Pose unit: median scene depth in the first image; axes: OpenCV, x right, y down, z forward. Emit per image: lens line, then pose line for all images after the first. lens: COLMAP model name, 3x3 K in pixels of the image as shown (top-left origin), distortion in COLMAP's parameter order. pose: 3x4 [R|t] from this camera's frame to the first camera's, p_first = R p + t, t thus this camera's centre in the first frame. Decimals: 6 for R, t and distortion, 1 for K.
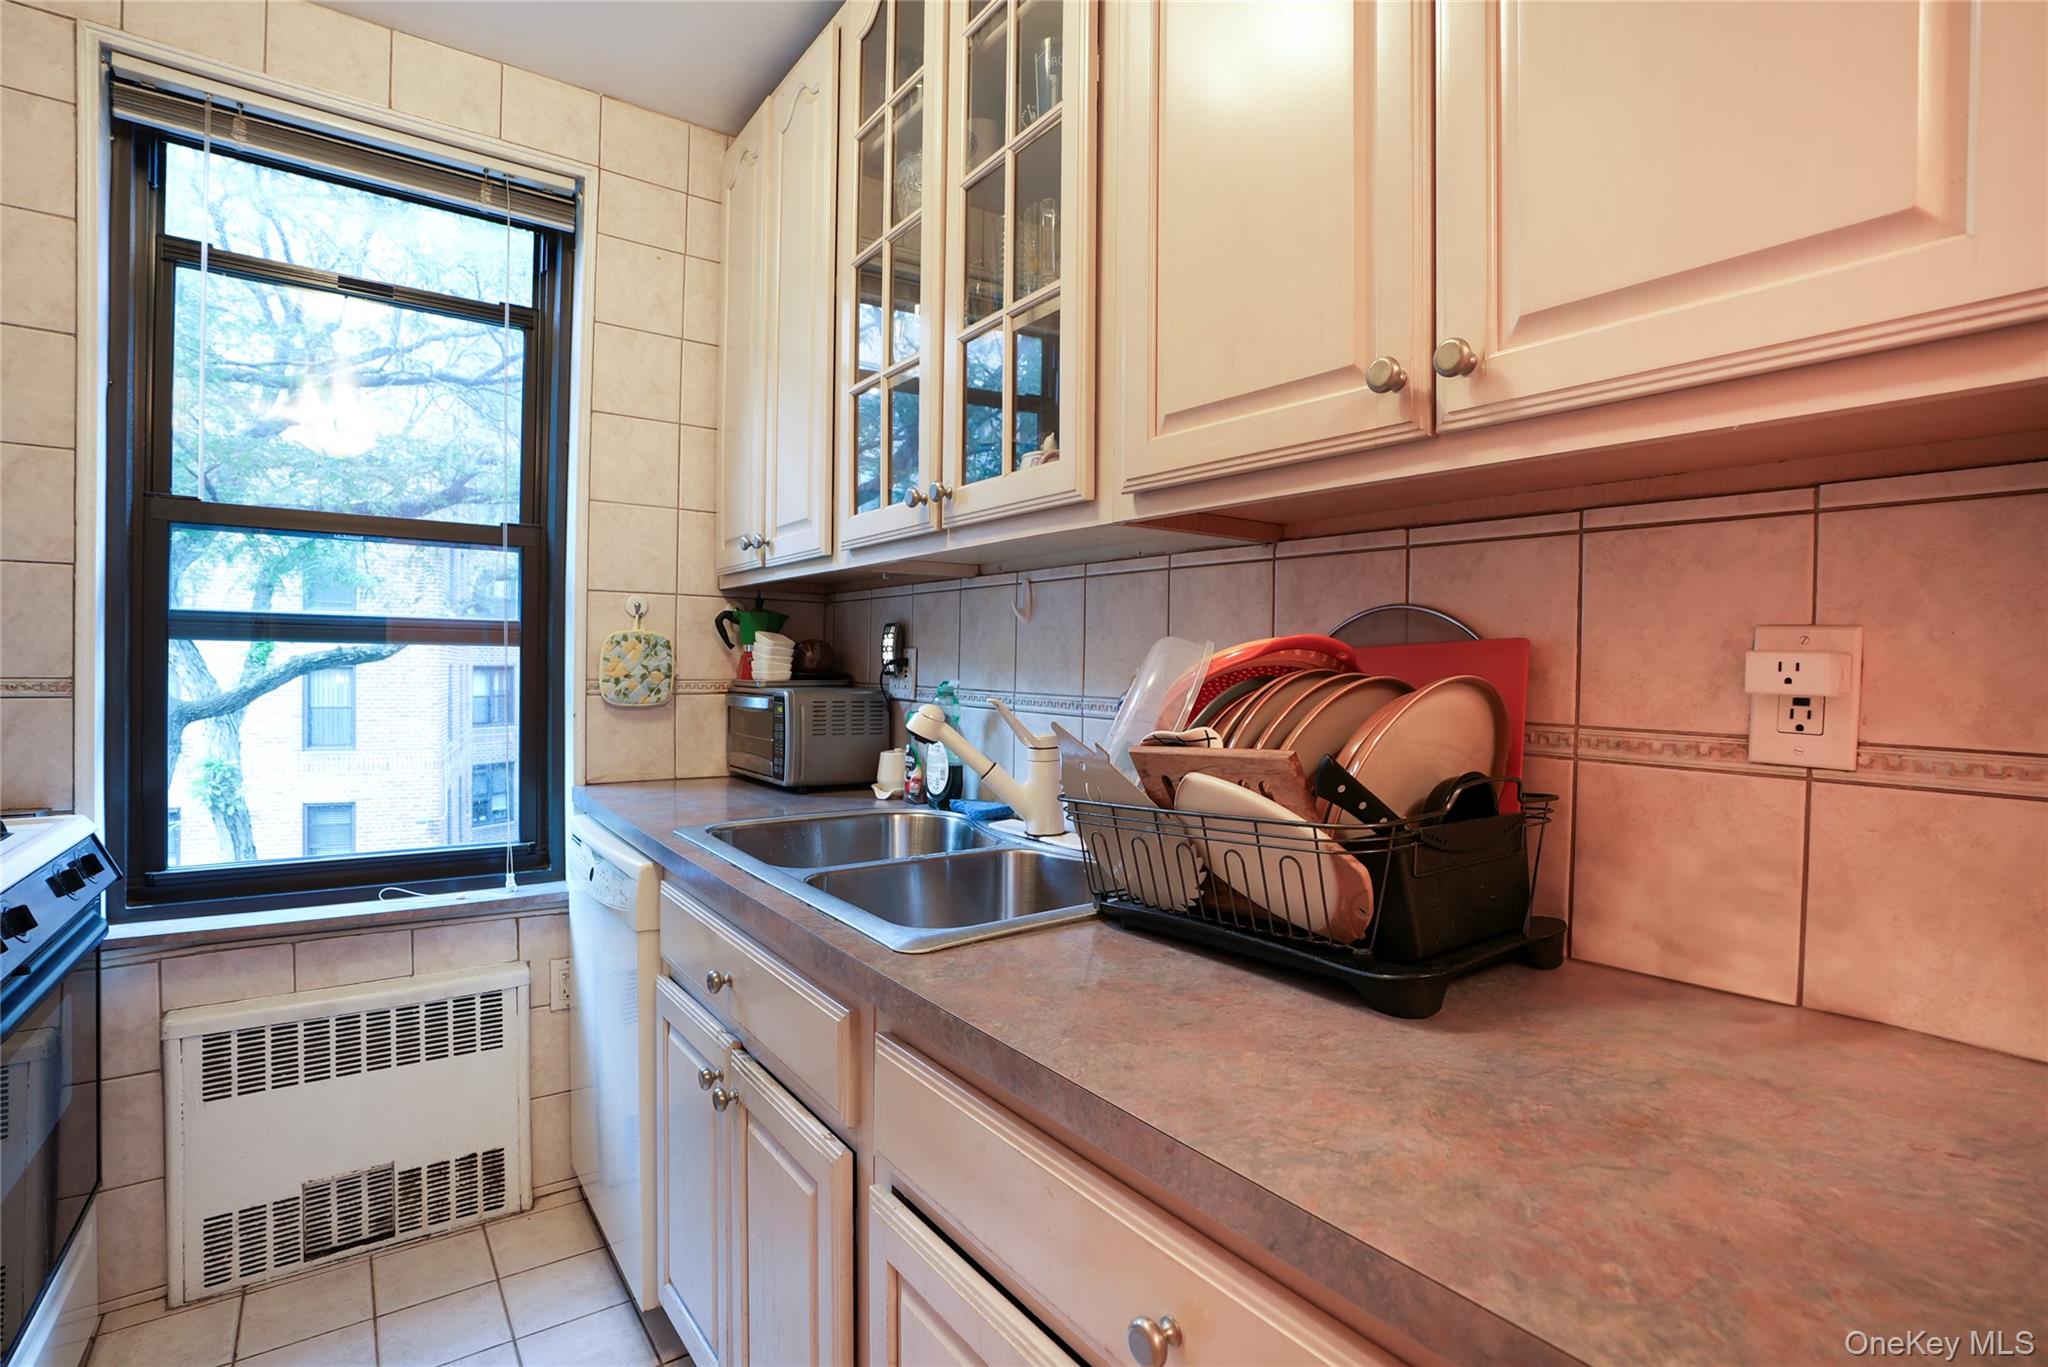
lens RADIAL K [[981.8, 0, 1024.0], [0, 981.8, 683.5], [0, 0, 1]] dist [-0.061153, 0.022970]
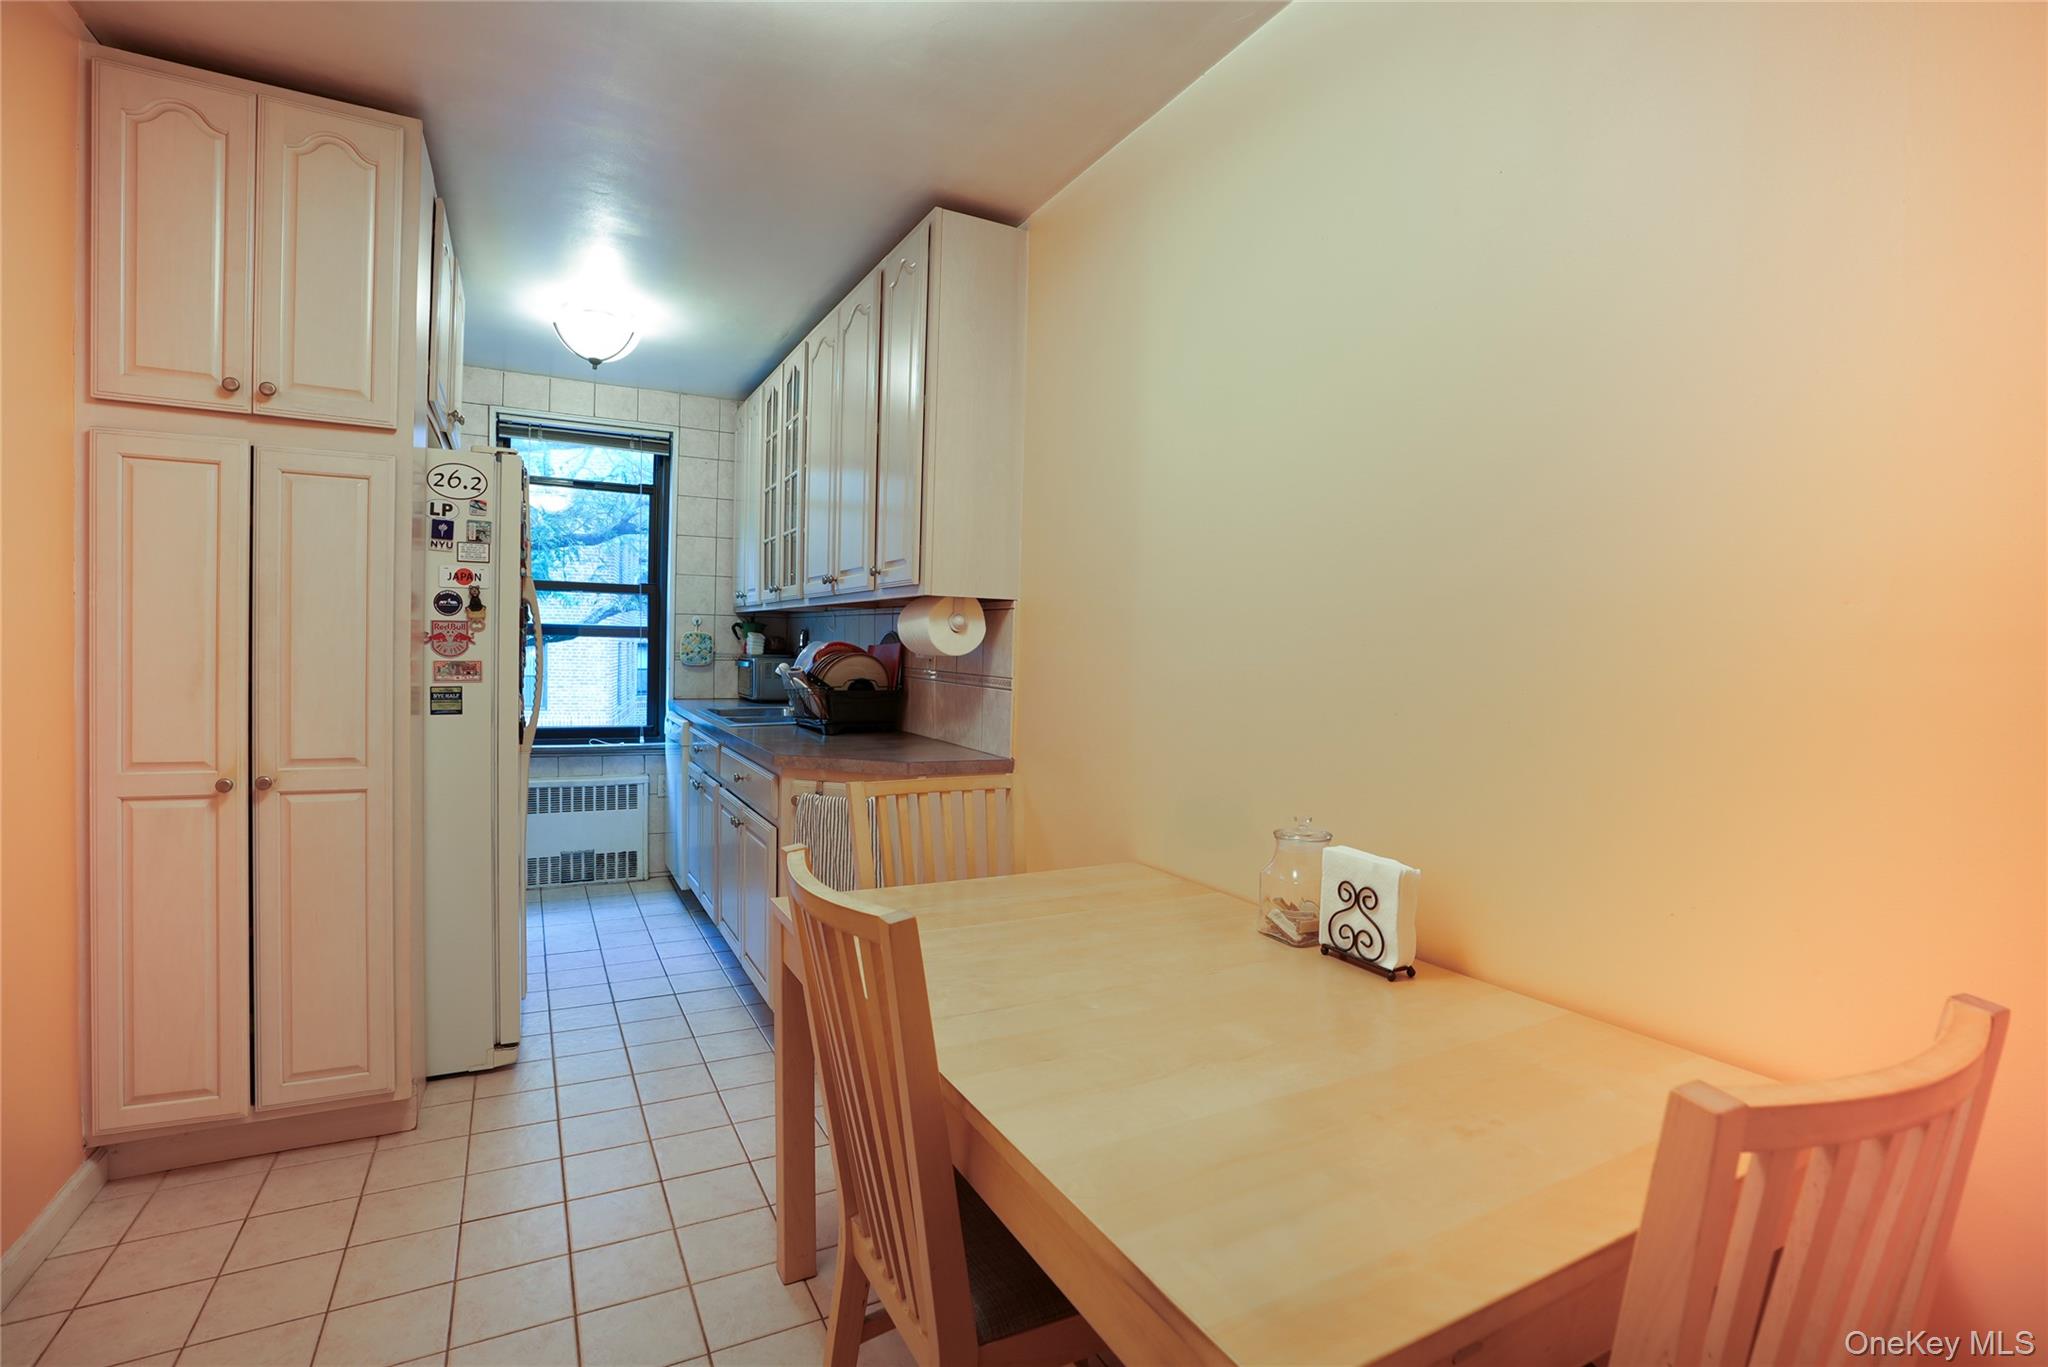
lens RADIAL K [[971.6, 0, 1024.0], [0, 971.6, 683.5], [0, 0, 1]] dist [-0.061170, 0.024790]
pose [[0.990242, 0.015124, -0.138532, 0.677908], [-0.012401, 0.999713, 0.020497, 0.010466], [0.138802, -0.018579, 0.990146, -1.131353]]
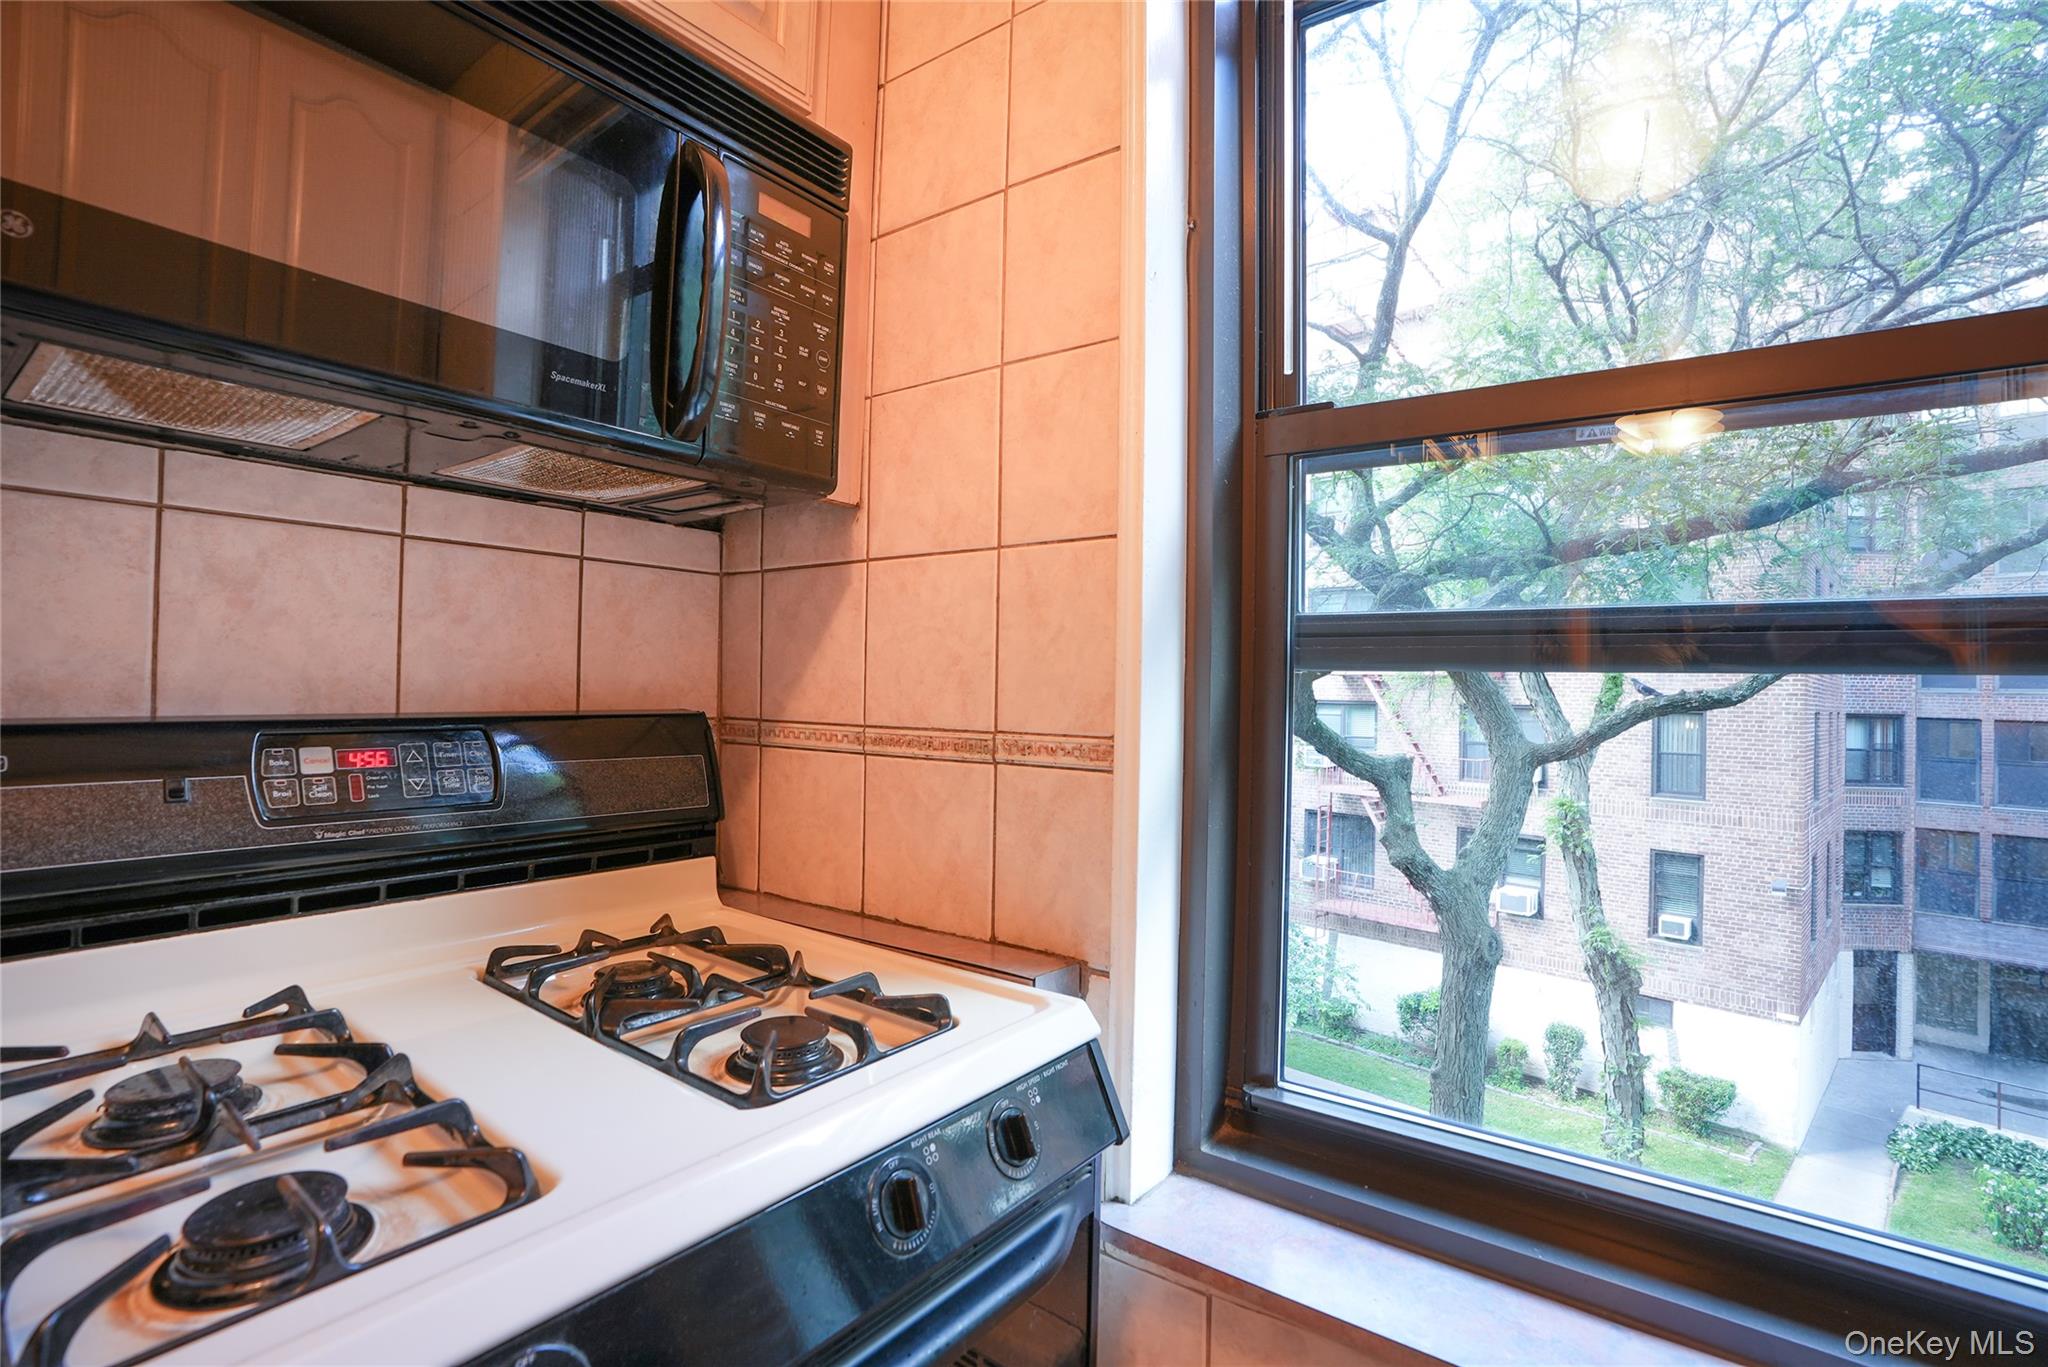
lens RADIAL K [[971.6, 0, 1024.0], [0, 971.6, 683.5], [0, 0, 1]] dist [-0.061170, 0.024790]
pose [[0.328537, -0.016514, -0.944347, -0.226368], [-0.028690, 0.999211, -0.027454, -0.010247], [0.944055, 0.036113, 0.327804, 0.365141]]
